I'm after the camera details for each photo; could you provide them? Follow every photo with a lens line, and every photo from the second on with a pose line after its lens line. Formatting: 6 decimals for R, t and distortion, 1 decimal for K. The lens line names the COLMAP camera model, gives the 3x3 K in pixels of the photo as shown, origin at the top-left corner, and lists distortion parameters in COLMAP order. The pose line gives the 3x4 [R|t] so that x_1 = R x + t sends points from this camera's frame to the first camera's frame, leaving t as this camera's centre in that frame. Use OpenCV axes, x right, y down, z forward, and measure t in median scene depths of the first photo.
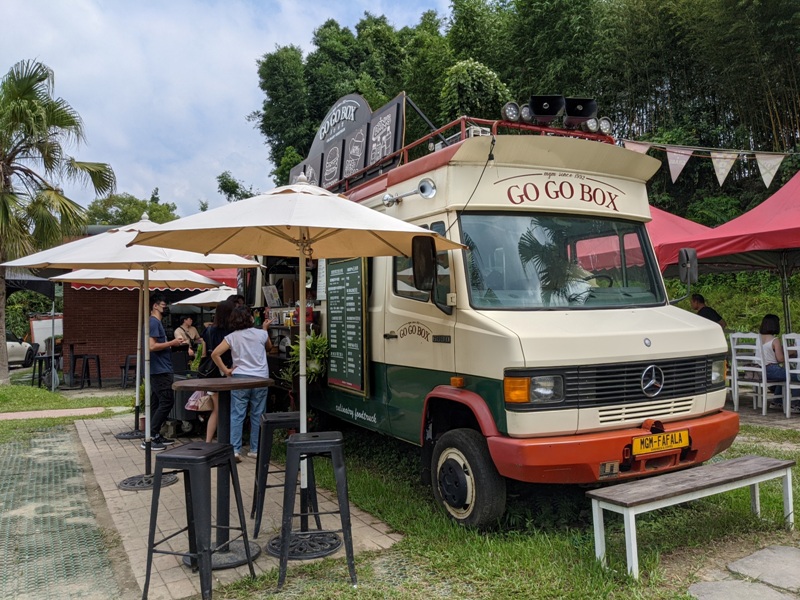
lens RADIAL K [[637.8, 0, 402.3], [0, 637.8, 301.7], [0, 0, 1]] dist [0.039166, -0.042696]
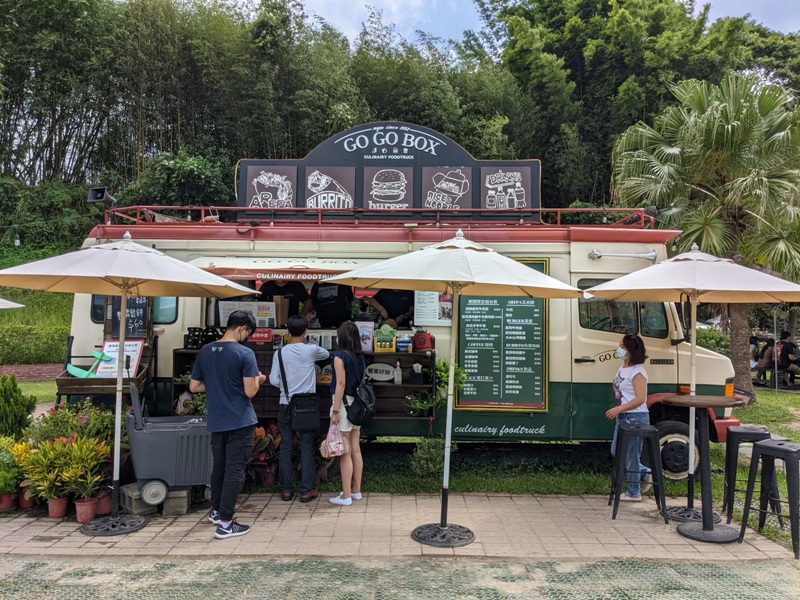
lens RADIAL K [[637.8, 0, 398.0], [0, 637.8, 302.9], [0, 0, 1]] dist [0.039166, -0.042696]
pose [[0.486335, 0.046036, 0.872559, -1.386425], [-0.037526, 0.998790, -0.031780, -0.006559], [-0.872966, -0.017288, 0.487474, 0.737398]]
